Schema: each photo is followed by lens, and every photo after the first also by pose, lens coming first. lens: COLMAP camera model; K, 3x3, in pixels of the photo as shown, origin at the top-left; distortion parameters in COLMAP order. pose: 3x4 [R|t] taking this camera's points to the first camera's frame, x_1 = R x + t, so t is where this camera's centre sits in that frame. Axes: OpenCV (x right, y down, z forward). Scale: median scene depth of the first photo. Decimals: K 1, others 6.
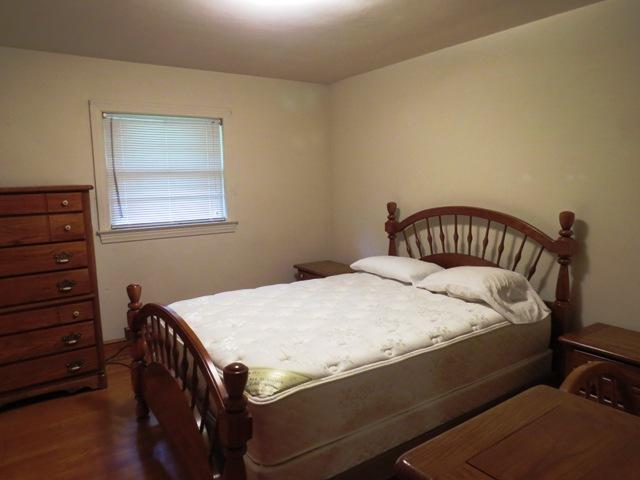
lens RADIAL K [[459.4, 0, 324.9], [0, 459.4, 239.9], [0, 0, 1]] dist [-0.008096, -0.000655]
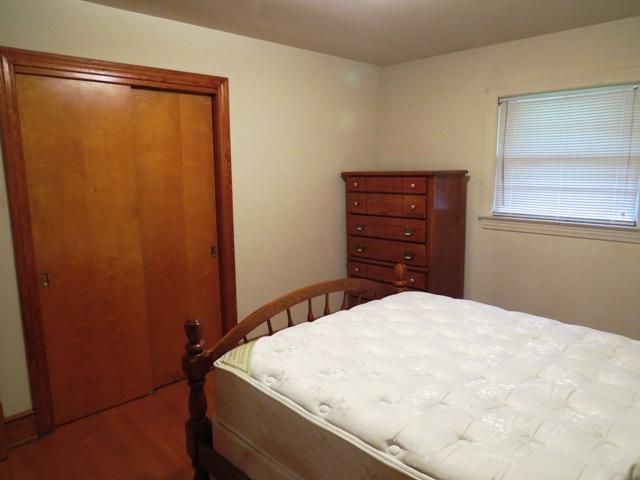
lens RADIAL K [[459.4, 0, 320.2], [0, 459.4, 236.0], [0, 0, 1]] dist [-0.008096, -0.000655]
pose [[0.169936, 0.168109, -0.971010, 0.454195], [-0.129470, 0.980610, 0.147113, -0.079074], [0.976913, 0.100717, 0.188406, 0.454784]]
